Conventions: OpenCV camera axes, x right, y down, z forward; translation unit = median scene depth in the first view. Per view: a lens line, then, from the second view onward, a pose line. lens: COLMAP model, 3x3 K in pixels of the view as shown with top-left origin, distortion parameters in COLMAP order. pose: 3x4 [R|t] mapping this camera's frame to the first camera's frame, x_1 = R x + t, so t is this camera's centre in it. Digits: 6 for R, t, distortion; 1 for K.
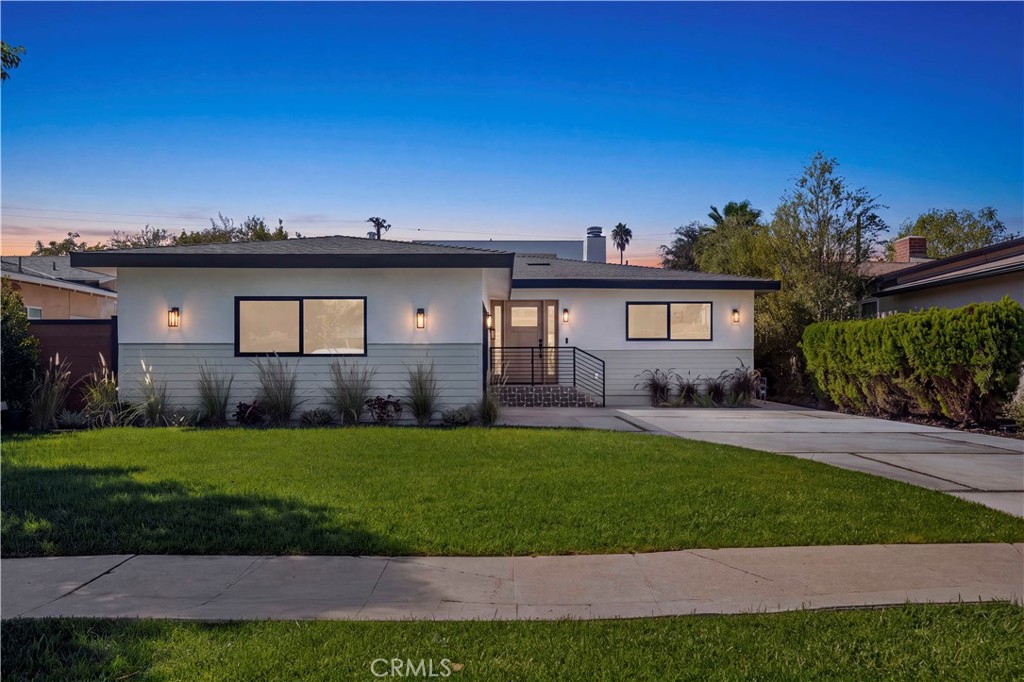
lens RADIAL K [[767.2, 0, 512.1], [0, 767.2, 349.5], [0, 0, 1]] dist [-0.054046, 0.000099]
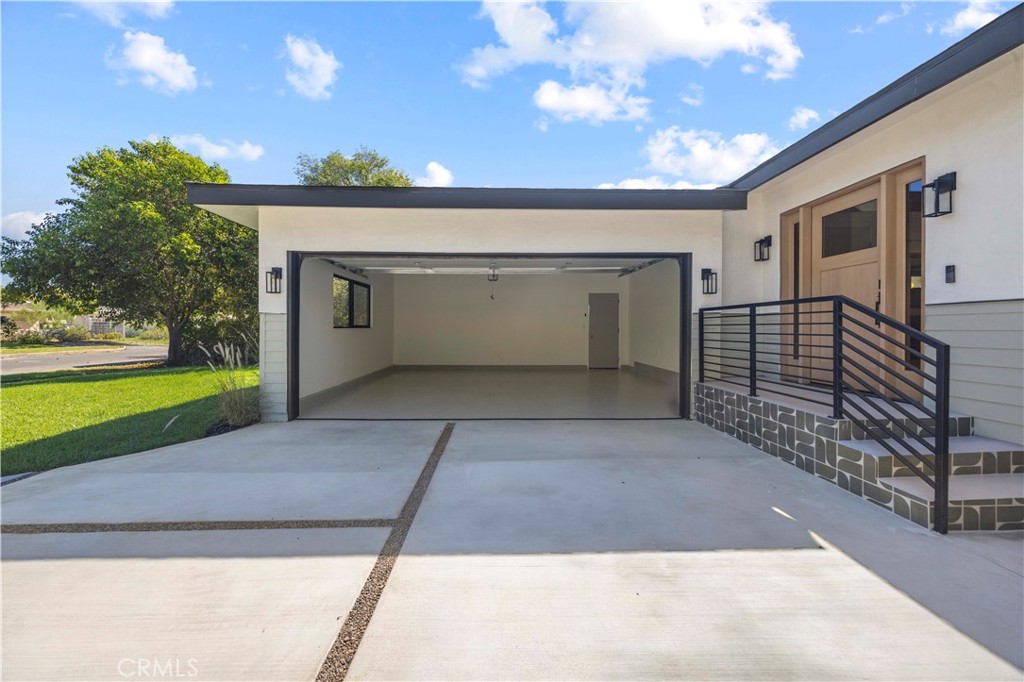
lens RADIAL K [[400.6, 0, 511.3], [0, 400.6, 335.0], [0, 0, 1]] dist [0.011818, 0.000264]
pose [[0.031963, 0.020480, -0.999279, 0.237557], [0.020441, 0.999568, 0.021139, 0.006182], [0.999280, -0.021102, 0.031531, 0.822392]]
